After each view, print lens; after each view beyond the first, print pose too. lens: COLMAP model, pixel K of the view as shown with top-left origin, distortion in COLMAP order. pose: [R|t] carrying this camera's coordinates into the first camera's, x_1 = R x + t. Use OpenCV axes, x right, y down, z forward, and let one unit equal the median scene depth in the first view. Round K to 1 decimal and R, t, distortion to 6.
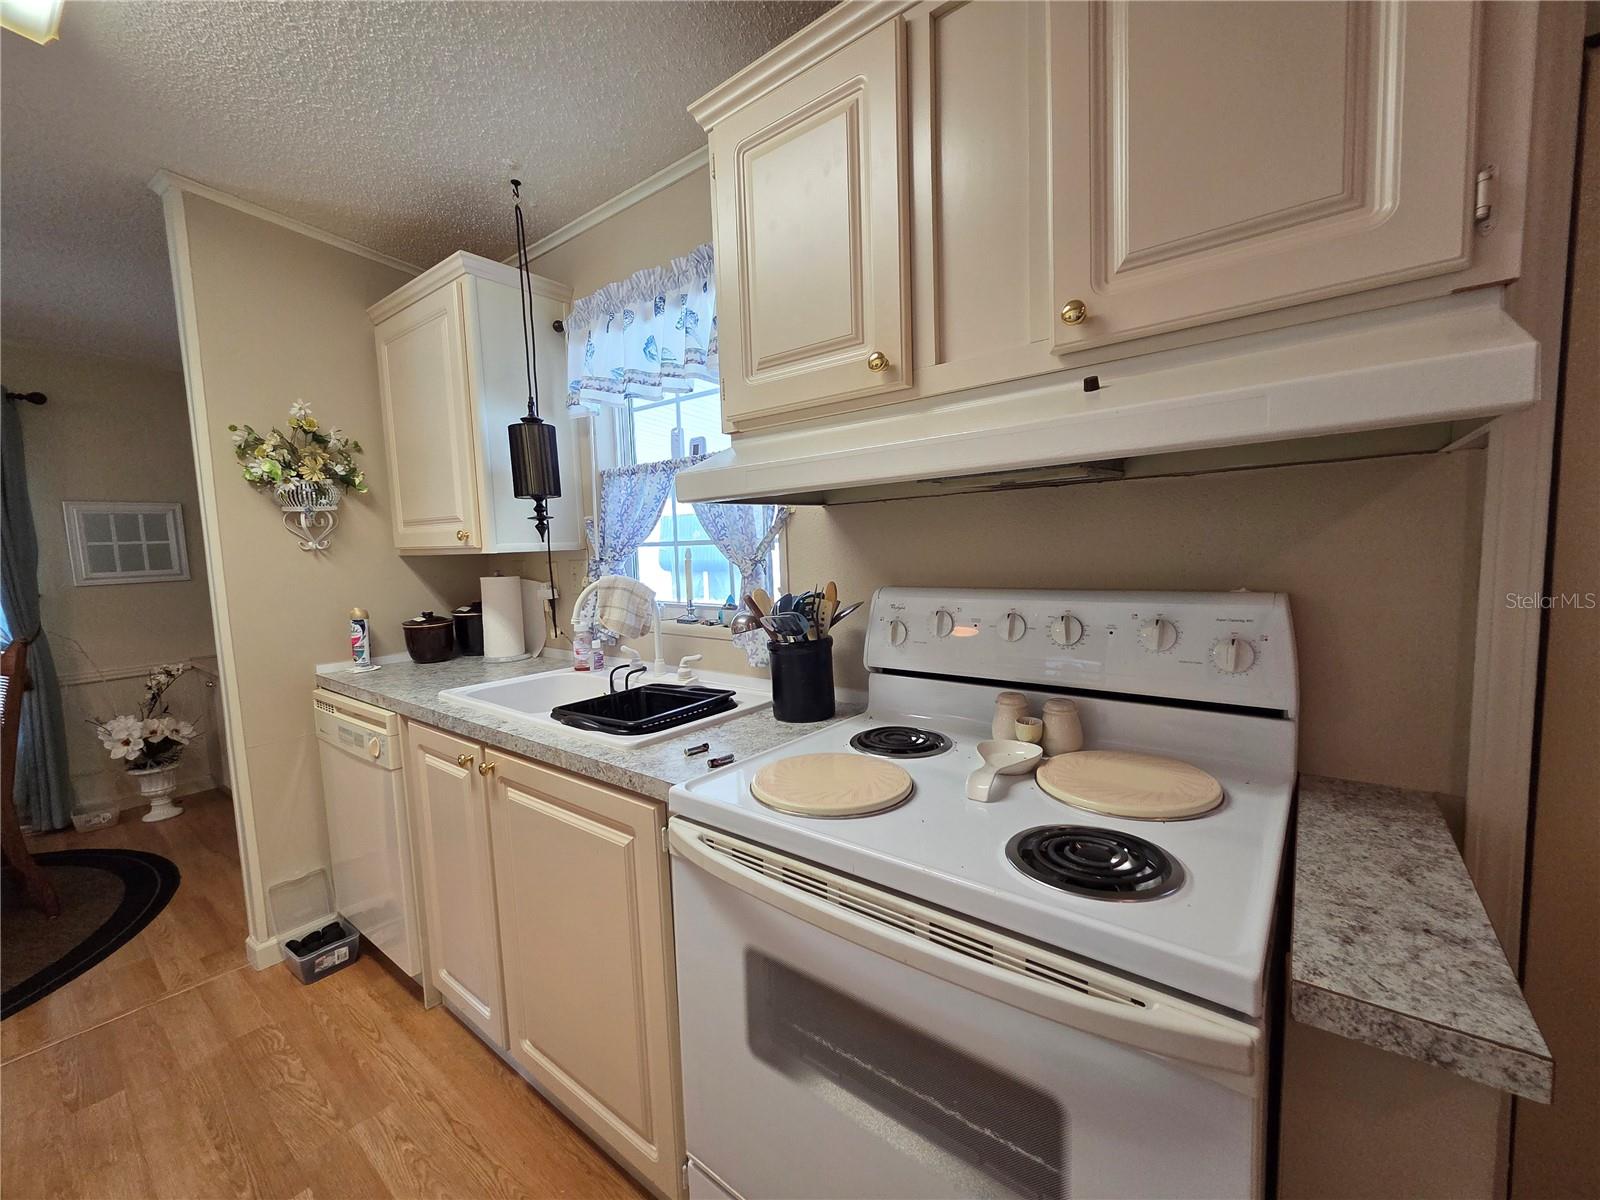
lens RADIAL K [[654.3, 0, 796.5], [0, 654.3, 600.3], [0, 0, 1]] dist [0.002247, -0.000378]
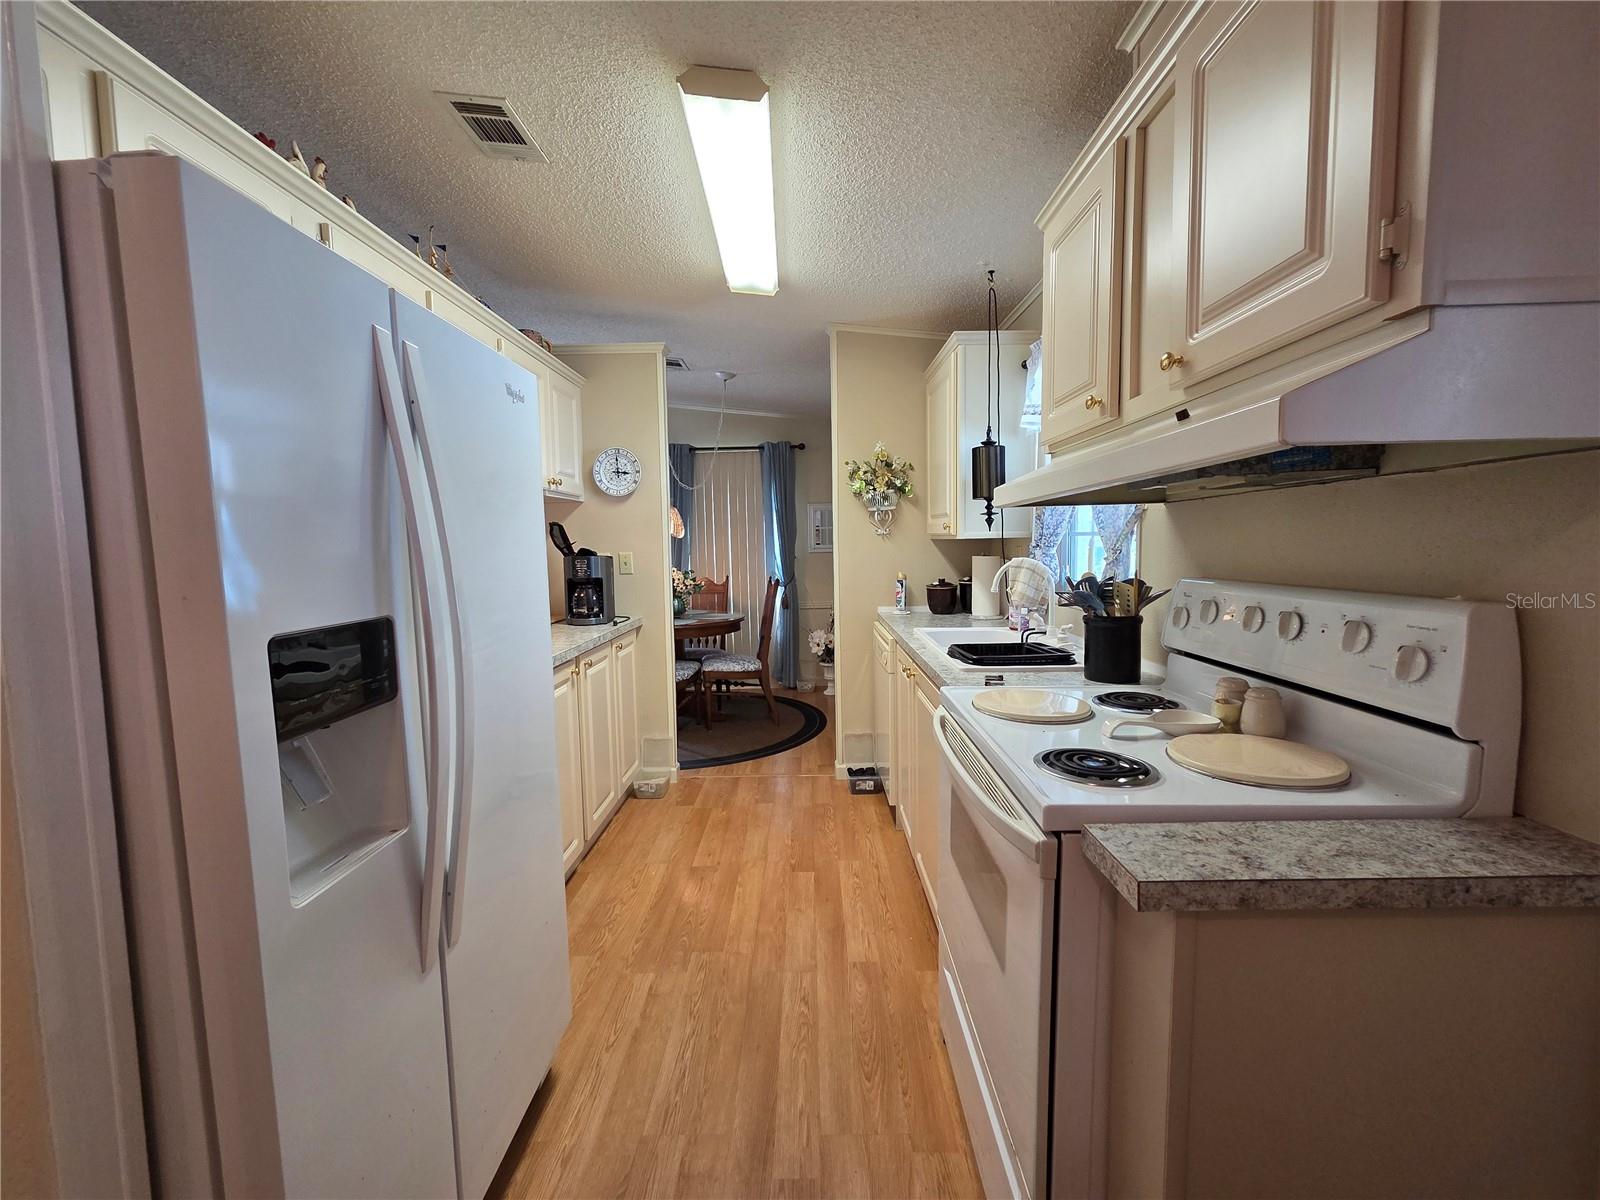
lens RADIAL K [[654.3, 0, 799.8], [0, 654.3, 600.8], [0, 0, 1]] dist [0.002247, -0.000378]
pose [[0.612291, 0.094721, -0.784938, 0.420282], [-0.074070, 0.995303, 0.062328, -0.000233], [0.787155, 0.019978, 0.616431, -0.140536]]
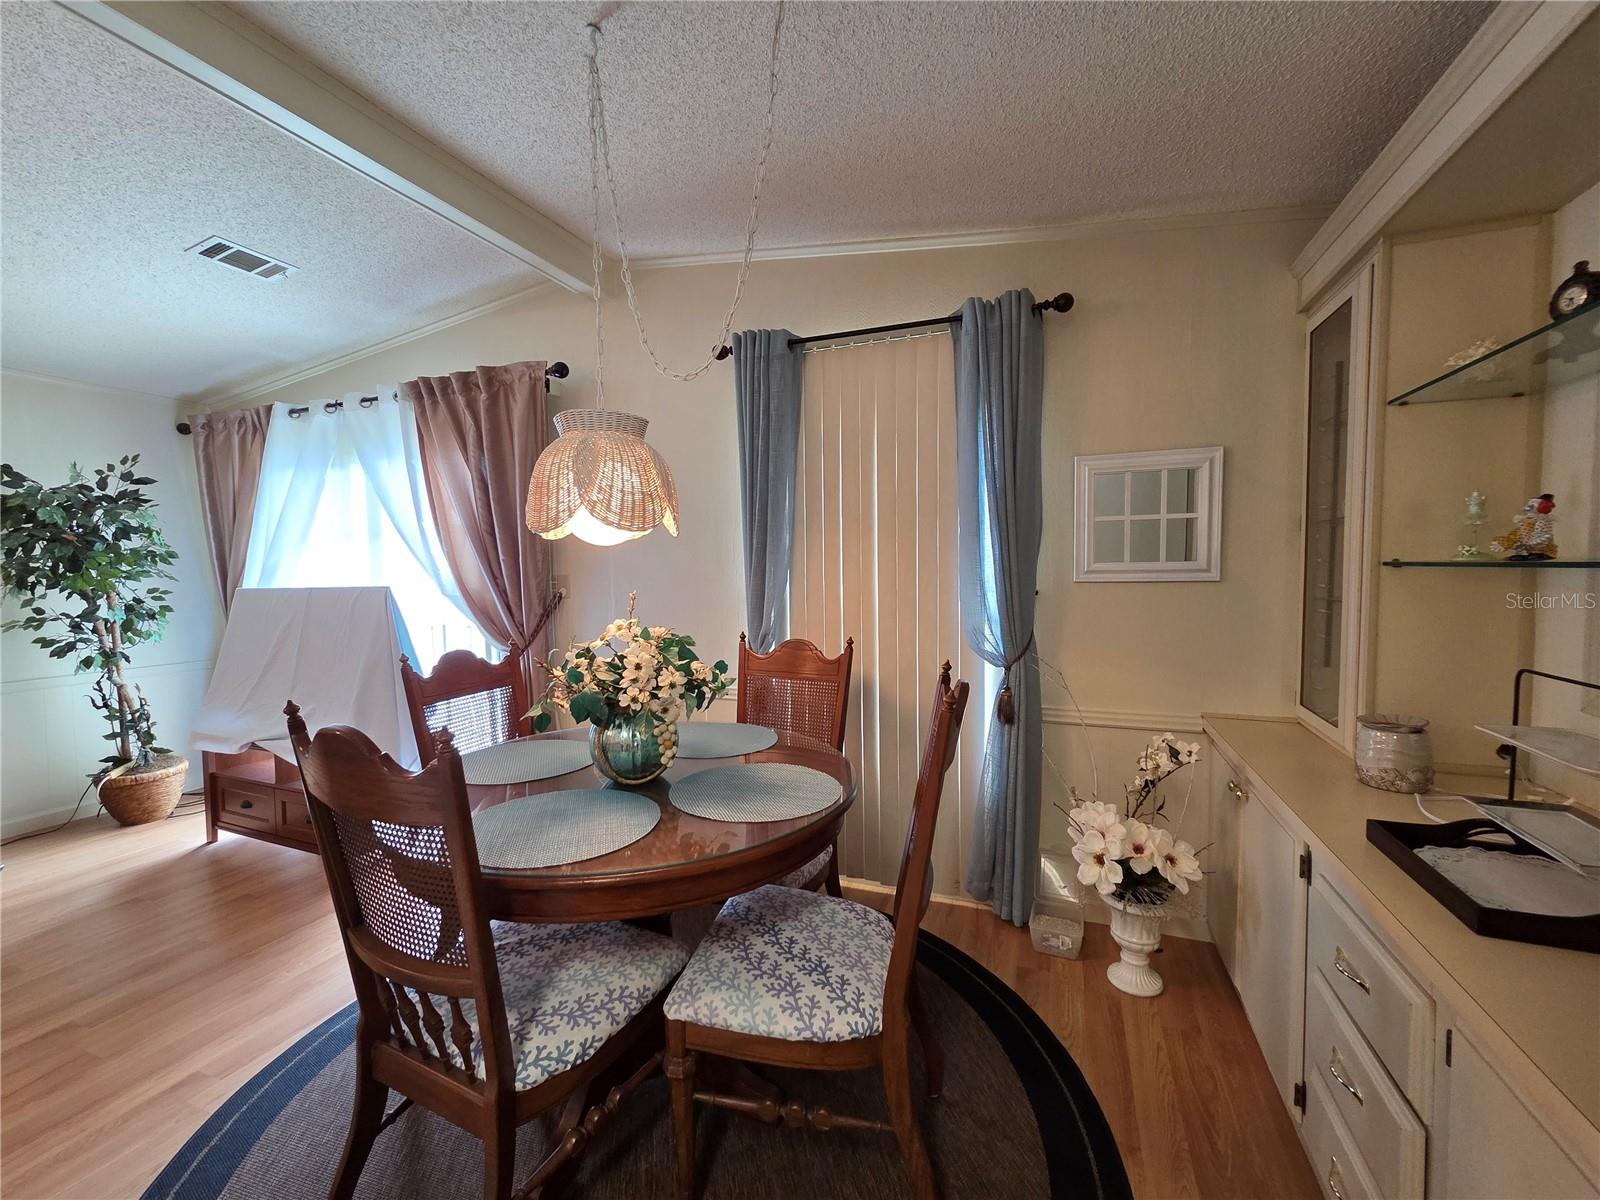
lens RADIAL K [[654.3, 0, 809.7], [0, 654.3, 609.4], [0, 0, 1]] dist [0.002247, -0.000378]
pose [[0.306941, 0.094764, -0.946999, -0.870969], [-0.083778, 0.993858, 0.072299, -0.031220], [0.948034, 0.057146, 0.312995, 0.854922]]
